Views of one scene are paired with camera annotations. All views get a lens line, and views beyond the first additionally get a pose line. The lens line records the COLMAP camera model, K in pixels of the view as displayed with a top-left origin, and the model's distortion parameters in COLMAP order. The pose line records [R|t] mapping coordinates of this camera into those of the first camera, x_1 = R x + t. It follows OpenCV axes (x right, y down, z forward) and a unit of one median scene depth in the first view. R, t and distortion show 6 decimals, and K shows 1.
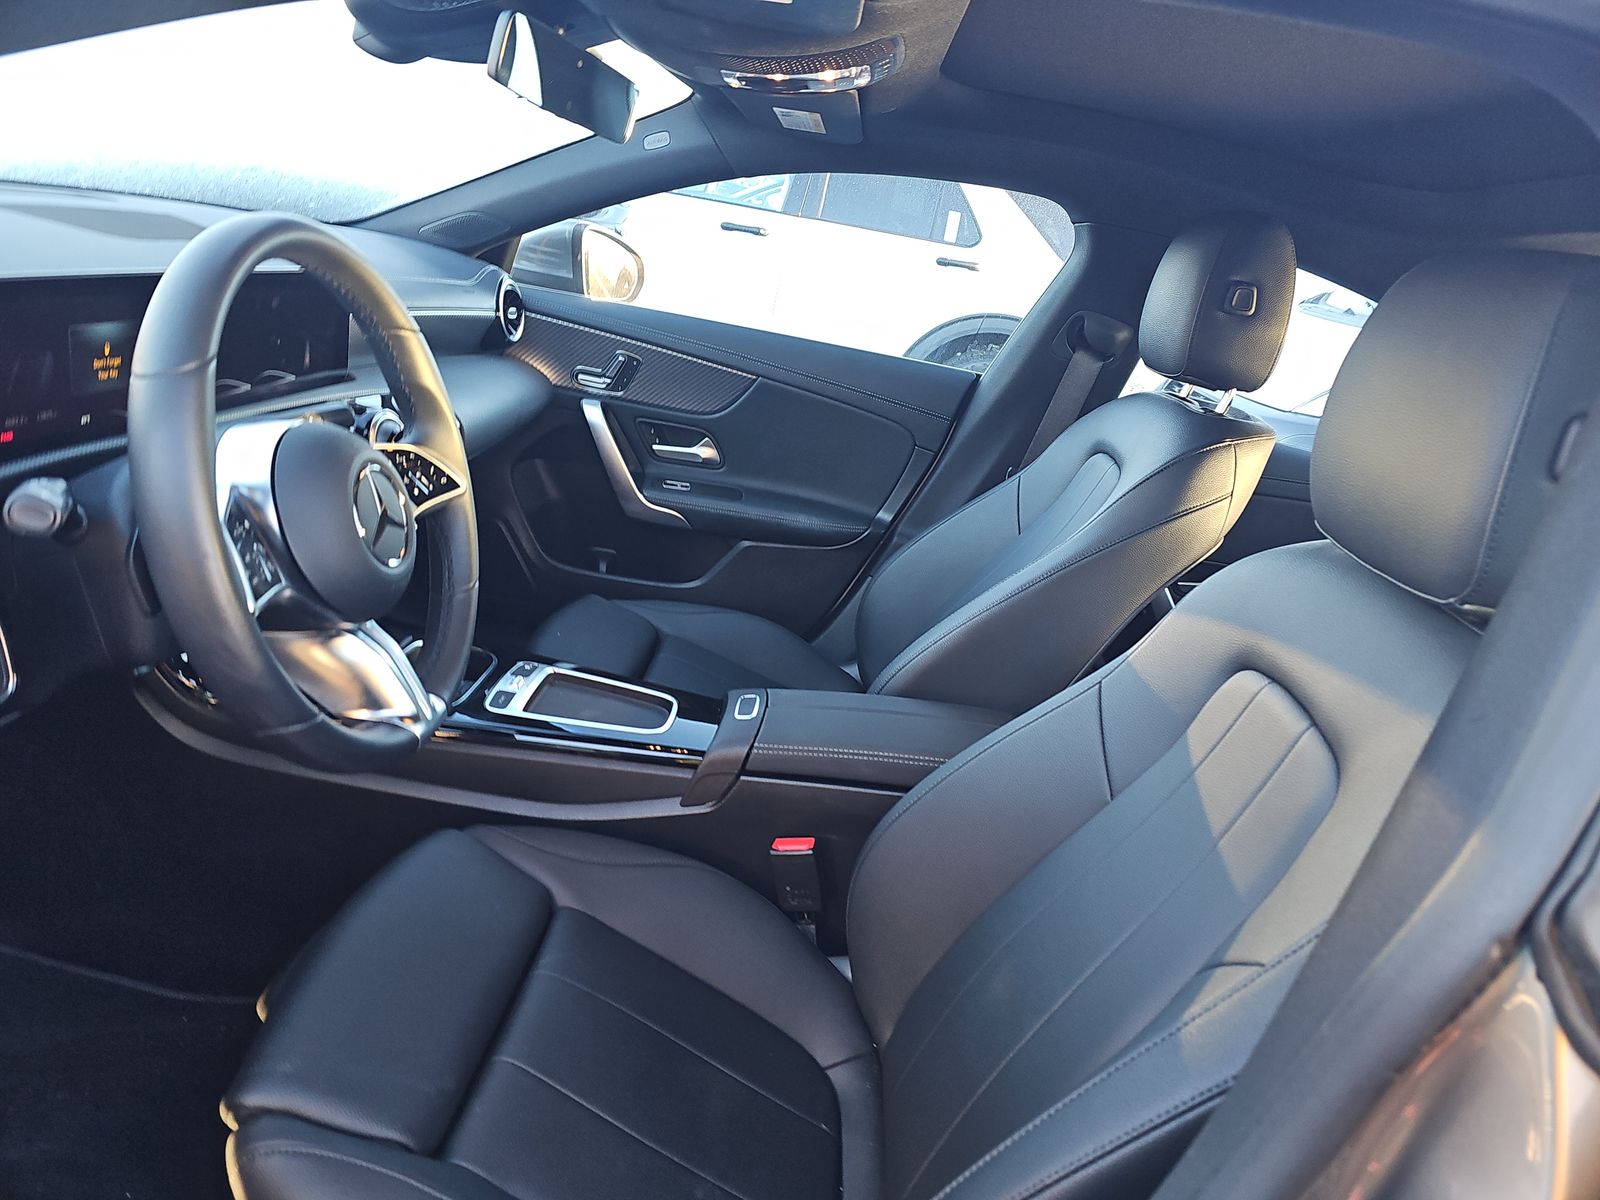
lens RADIAL K [[1089.5, 0, 803.1], [0, 1089.5, 592.7], [0, 0, 1]] dist [0.093264, -0.021245]
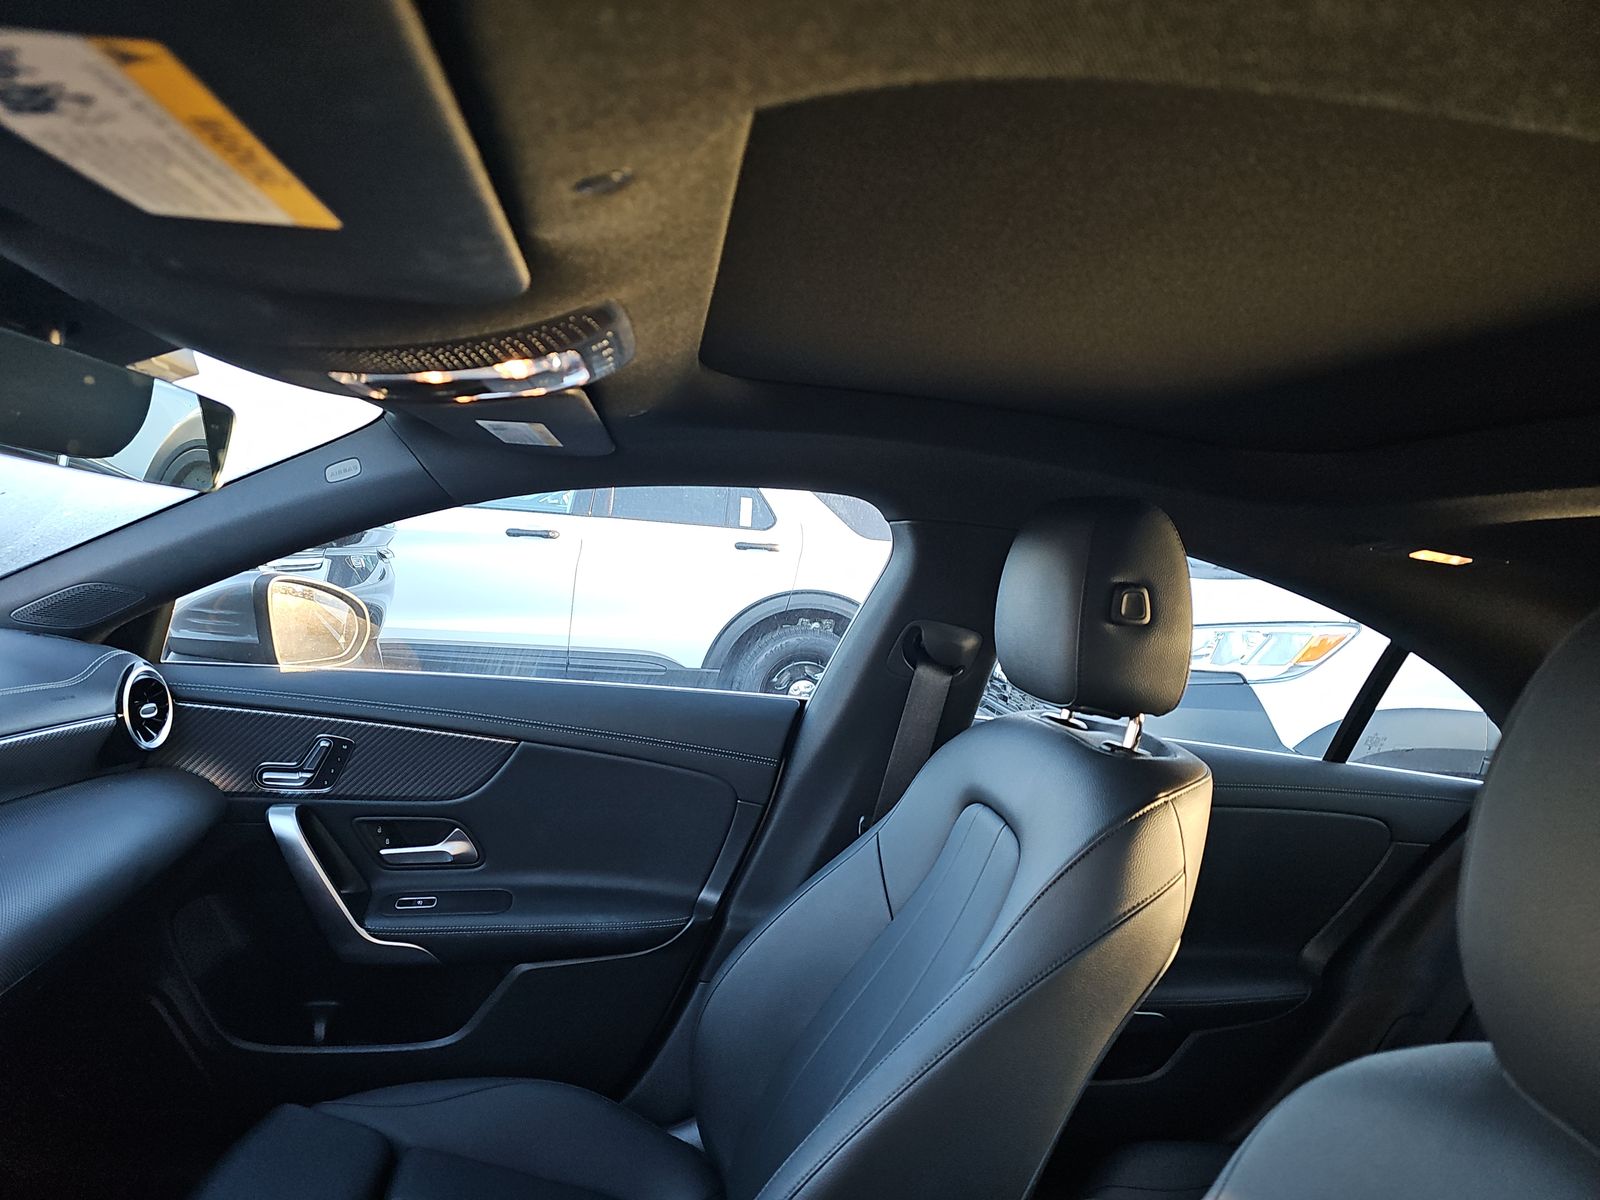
lens RADIAL K [[1089.5, 0, 790.4], [0, 1089.5, 597.1], [0, 0, 1]] dist [0.093264, -0.021245]
pose [[0.981403, -0.108245, 0.158529, 0.034339], [0.142853, 0.963482, -0.226485, -0.096401], [-0.128224, 0.244920, 0.961027, 0.223054]]
